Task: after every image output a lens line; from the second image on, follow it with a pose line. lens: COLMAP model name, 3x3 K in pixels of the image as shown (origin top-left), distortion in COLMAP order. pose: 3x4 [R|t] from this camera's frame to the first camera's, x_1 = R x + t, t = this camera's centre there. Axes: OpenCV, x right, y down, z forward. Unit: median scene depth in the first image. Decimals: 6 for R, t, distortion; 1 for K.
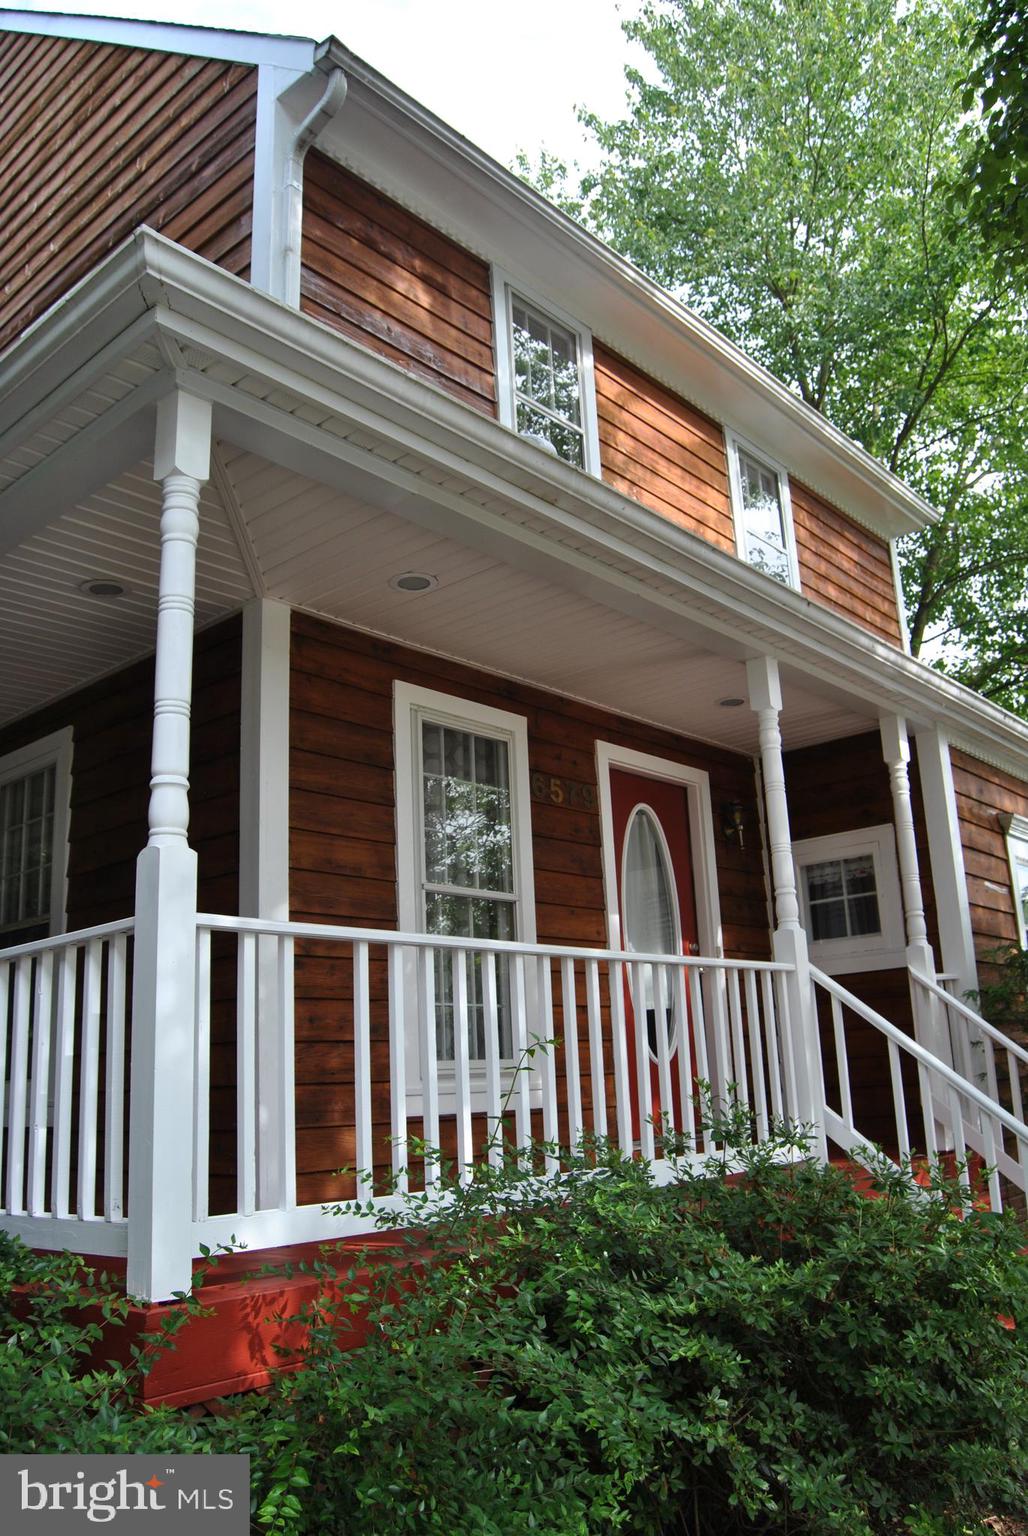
lens RADIAL K [[1194.2, 0, 514.0], [0, 1194.2, 768.0], [0, 0, 1]] dist [-0.085202, 0.002641]
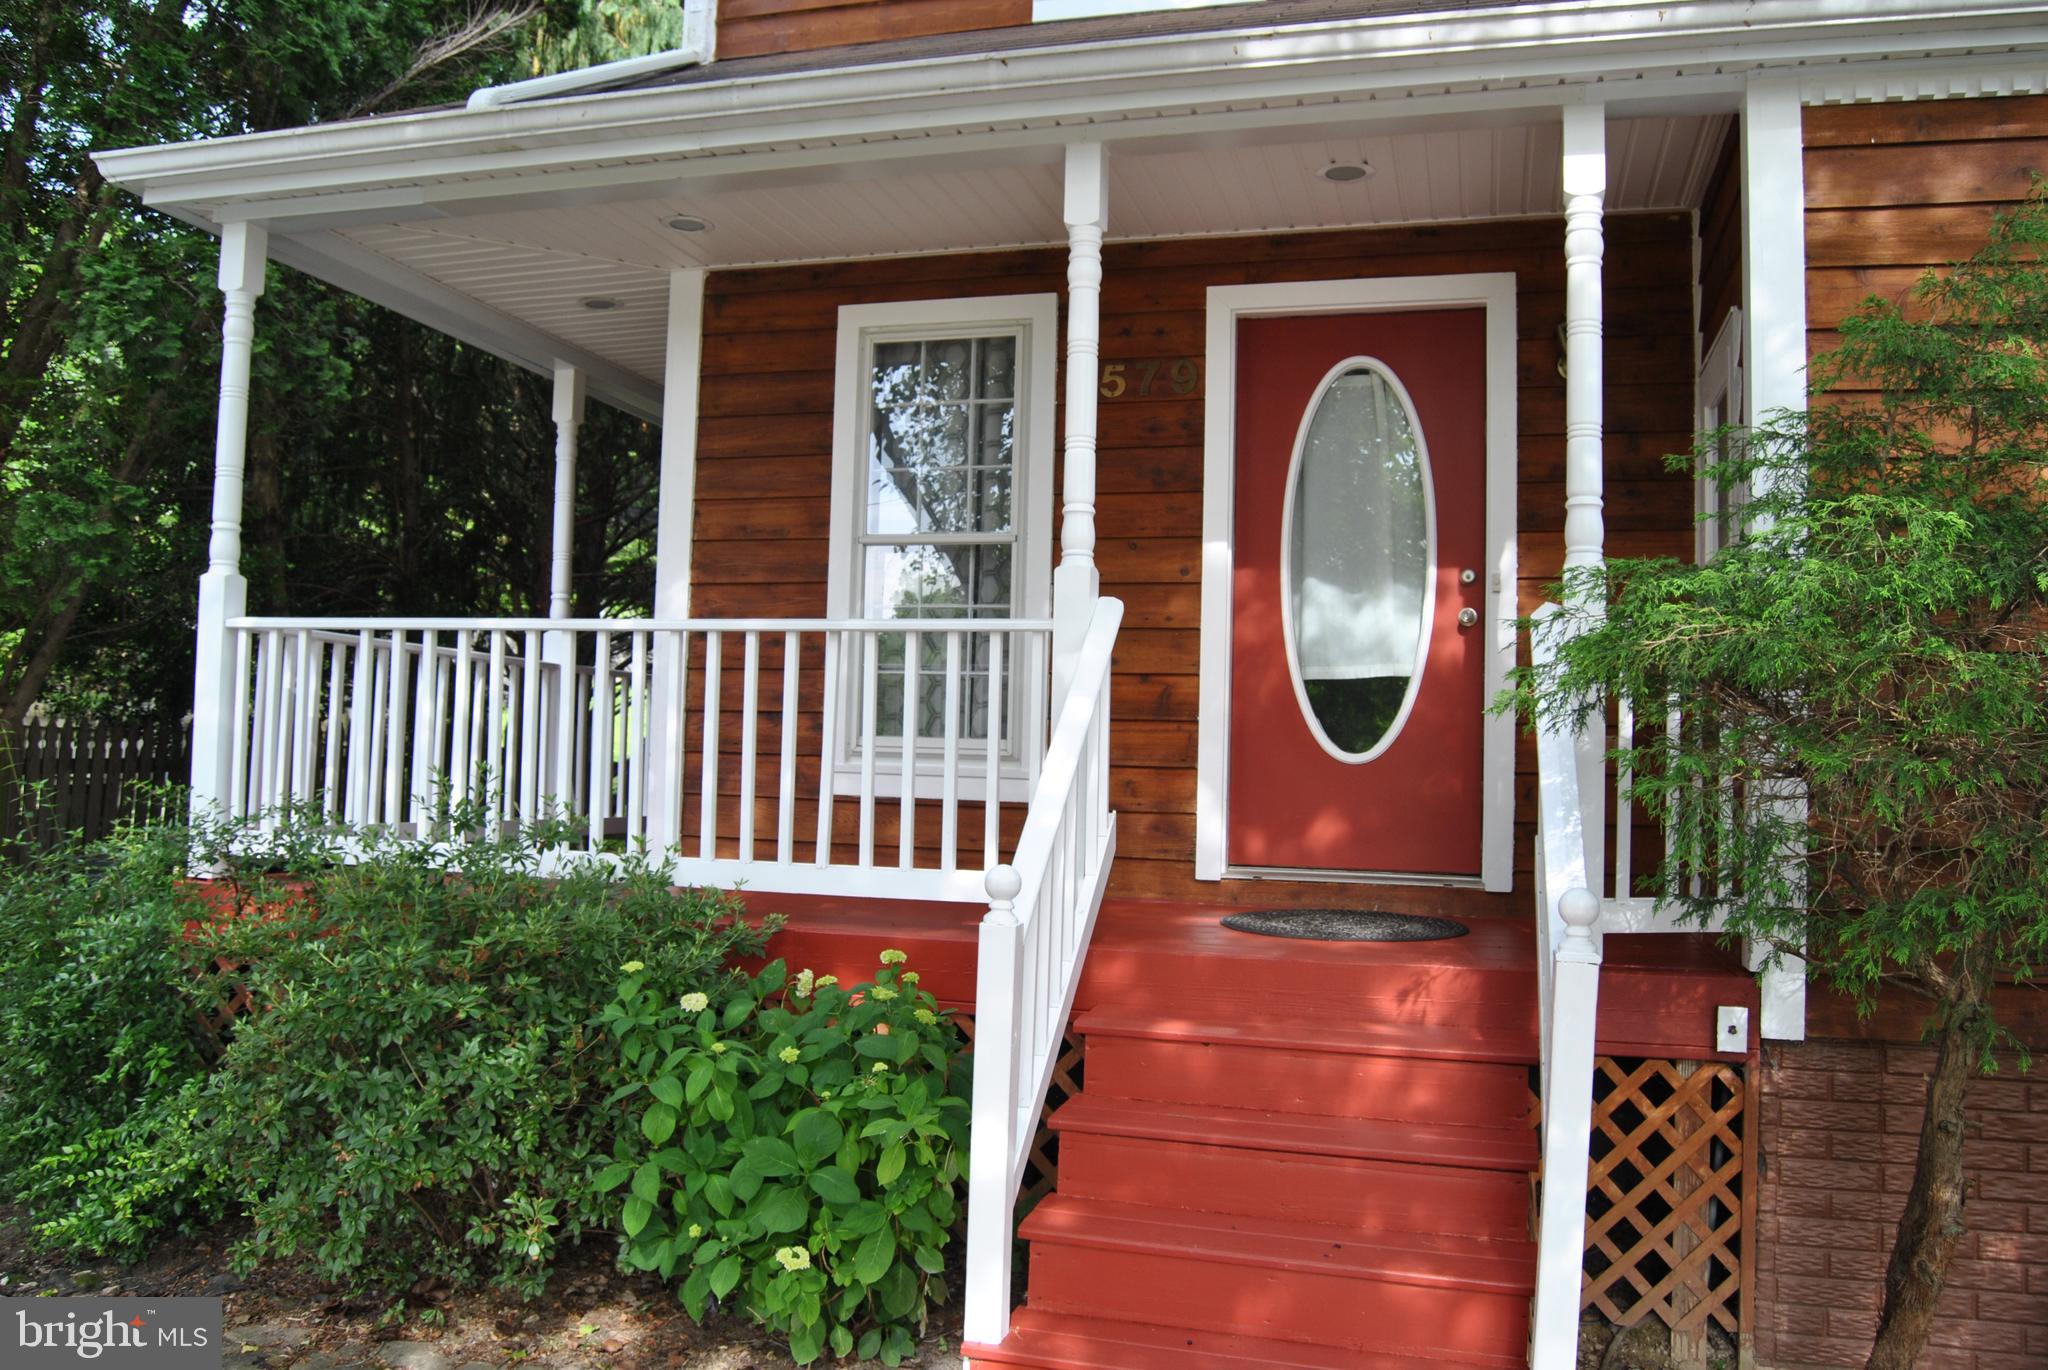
lens RADIAL K [[1616.7, 0, 1023.3], [0, 1616.7, 610.4], [0, 0, 1]] dist [0.000303, 0.000557]
pose [[0.376814, -0.003581, -0.926282, 1.075447], [0.192443, 0.978476, 0.074503, 0.084023], [0.906078, -0.206330, 0.369392, 0.658381]]
